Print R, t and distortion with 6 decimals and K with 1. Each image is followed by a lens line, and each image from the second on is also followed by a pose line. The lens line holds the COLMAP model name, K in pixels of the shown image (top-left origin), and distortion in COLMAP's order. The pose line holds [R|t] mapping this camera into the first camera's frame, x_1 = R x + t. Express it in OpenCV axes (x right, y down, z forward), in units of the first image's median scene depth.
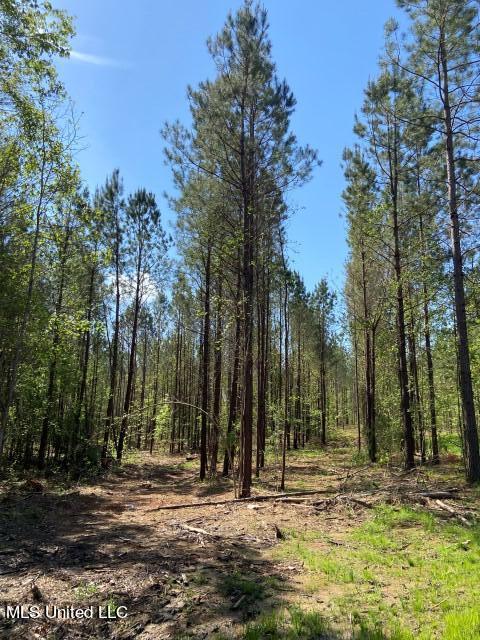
lens RADIAL K [[499.7, 0, 240.0], [0, 499.7, 320.0], [0, 0, 1]] dist [0.012935, -0.003450]
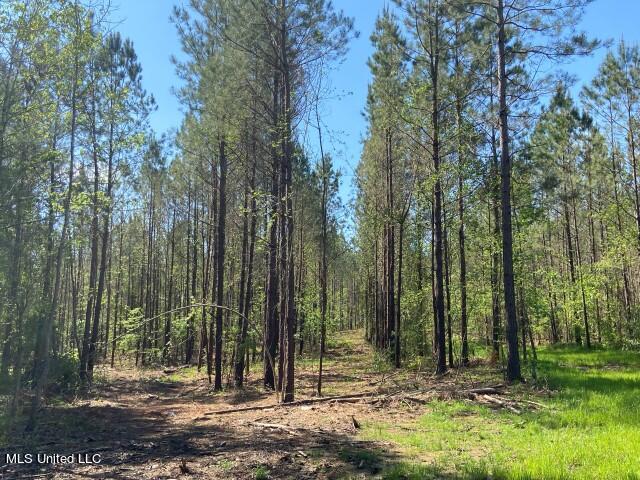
lens RADIAL K [[640.8, 0, 320.0], [0, 640.8, 240.0], [0, 0, 1]] dist [0.014458, 0.010294]
pose [[0.984119, 0.016309, 0.176761, -0.075267], [-0.027714, 0.997676, 0.062243, -0.015842], [-0.175335, -0.066154, 0.982284, -0.095626]]
